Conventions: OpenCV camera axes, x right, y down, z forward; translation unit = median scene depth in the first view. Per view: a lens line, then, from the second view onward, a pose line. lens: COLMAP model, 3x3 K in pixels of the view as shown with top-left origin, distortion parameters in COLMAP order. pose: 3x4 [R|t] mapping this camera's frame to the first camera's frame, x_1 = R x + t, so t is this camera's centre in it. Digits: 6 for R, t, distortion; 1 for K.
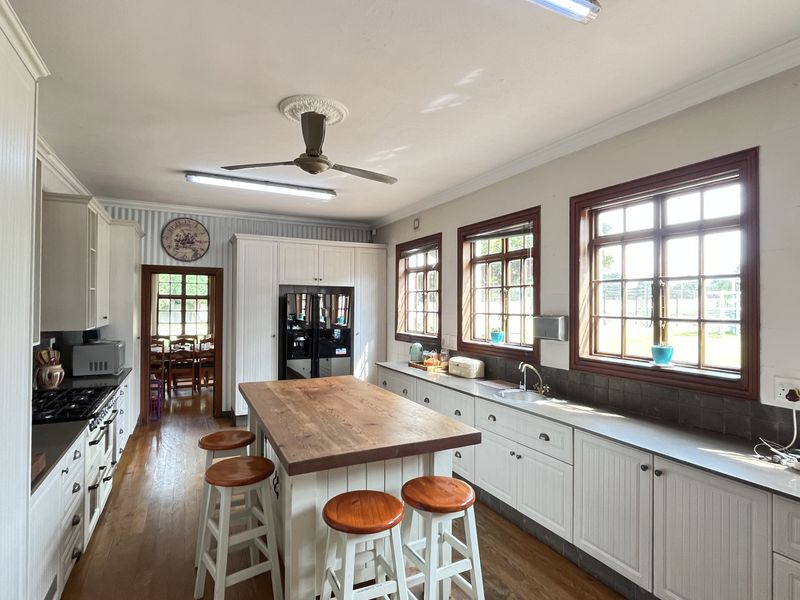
lens RADIAL K [[431.7, 0, 398.7], [0, 431.7, 300.8], [0, 0, 1]] dist [-0.000966, -0.001118]
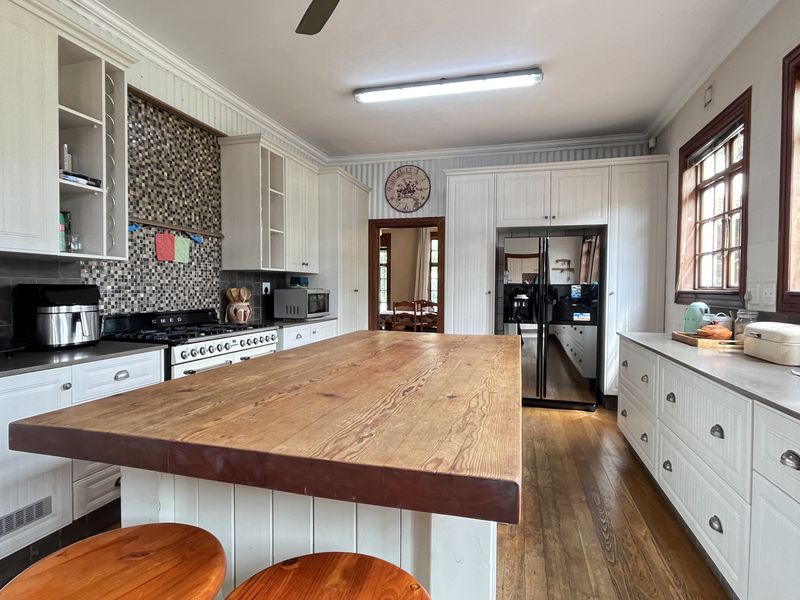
lens RADIAL K [[431.7, 0, 399.2], [0, 431.7, 300.7], [0, 0, 1]] dist [-0.000966, -0.001118]
pose [[0.741451, 0.015511, -0.670827, 0.121098], [0.005967, 0.999541, 0.029707, 0.071146], [0.670980, -0.026029, 0.741018, 0.293162]]
